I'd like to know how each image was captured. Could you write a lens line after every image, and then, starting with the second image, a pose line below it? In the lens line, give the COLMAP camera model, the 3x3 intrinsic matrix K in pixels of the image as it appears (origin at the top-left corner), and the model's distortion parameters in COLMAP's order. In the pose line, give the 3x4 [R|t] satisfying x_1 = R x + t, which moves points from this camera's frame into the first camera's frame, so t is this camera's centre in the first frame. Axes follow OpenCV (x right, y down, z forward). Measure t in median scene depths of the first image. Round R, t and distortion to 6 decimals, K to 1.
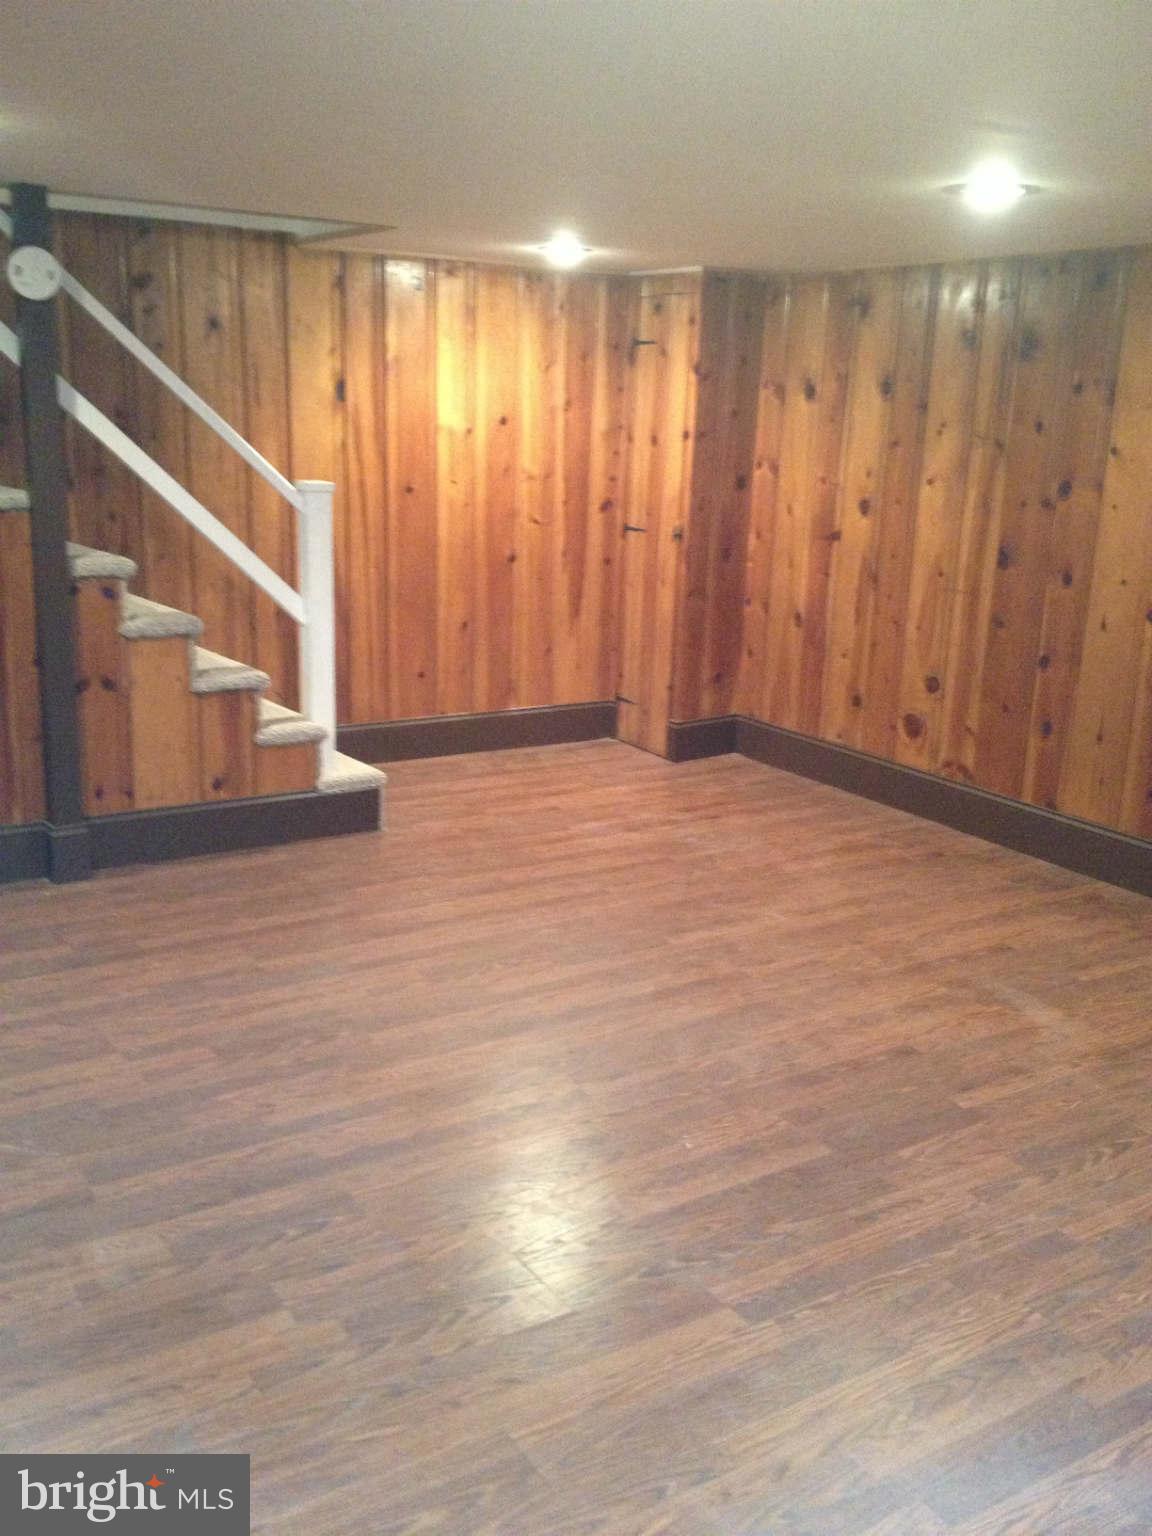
lens RADIAL K [[1410.8, 0, 576.0], [0, 1410.8, 768.0], [0, 0, 1]] dist [0.070021, -0.156068]
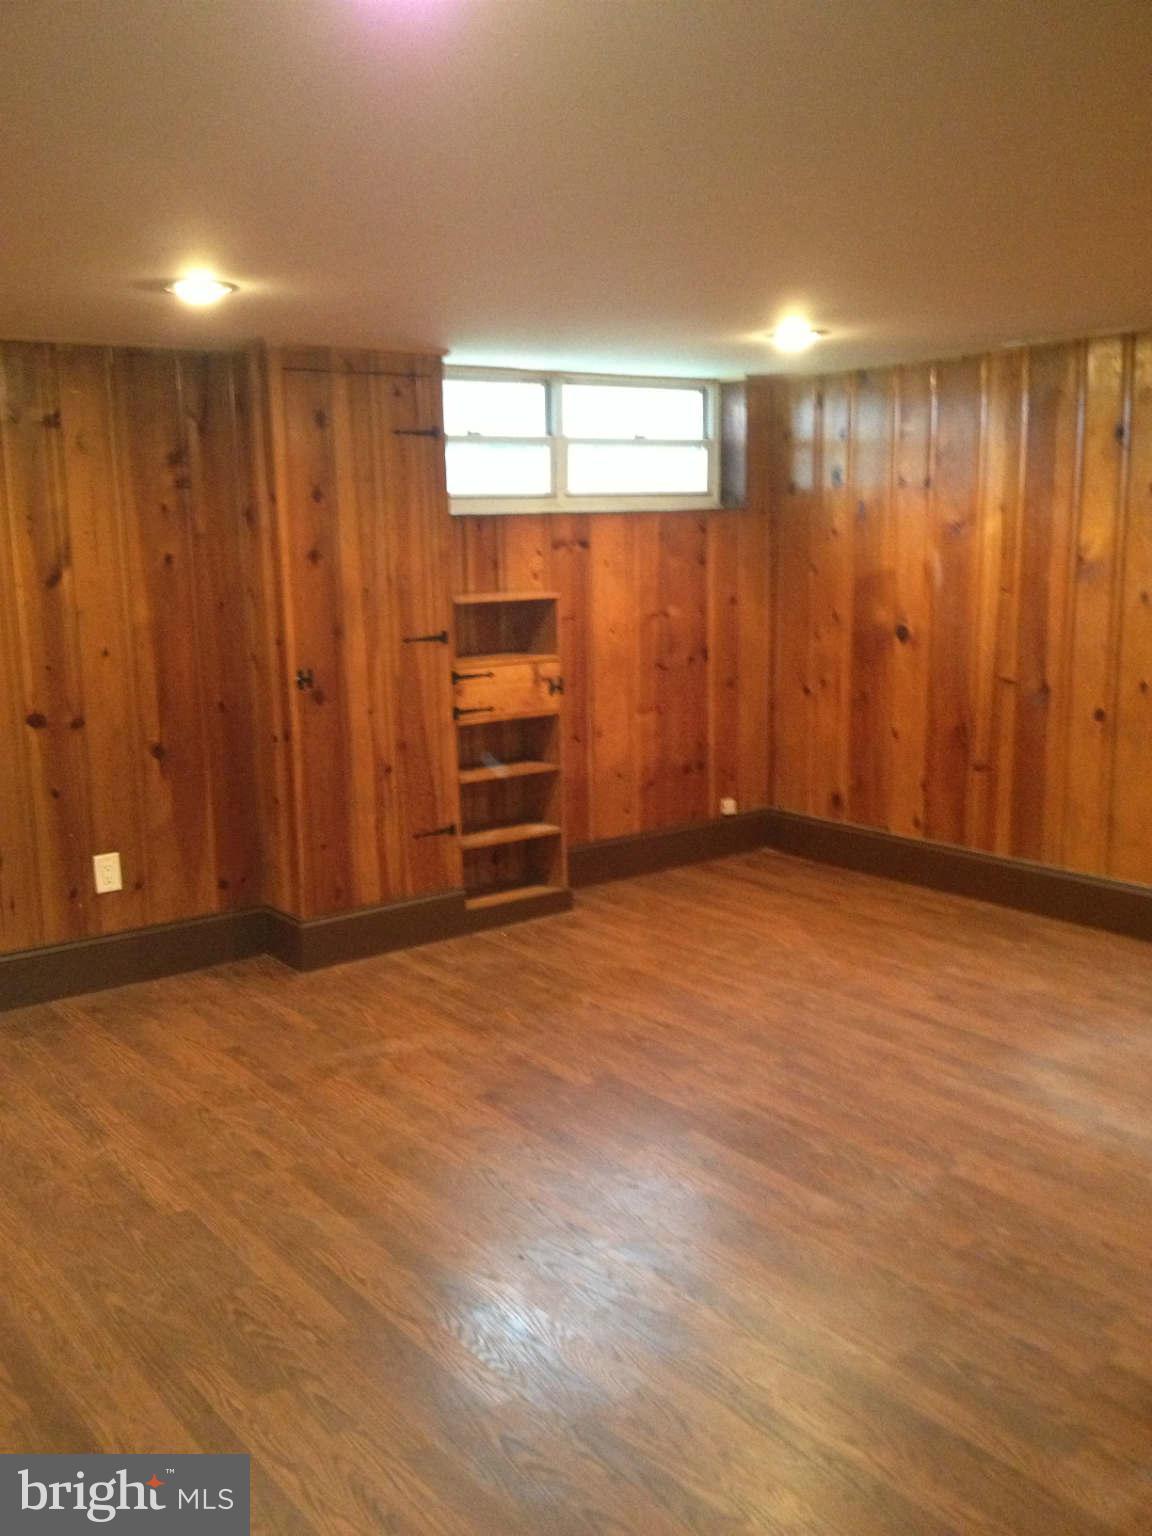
lens RADIAL K [[1410.8, 0, 576.0], [0, 1410.8, 768.0], [0, 0, 1]] dist [0.070021, -0.156068]
pose [[-0.076997, -0.195653, 0.977646, -0.692595], [0.268140, 0.940367, 0.209311, -0.214782], [-0.960298, 0.278262, -0.019943, 0.813127]]
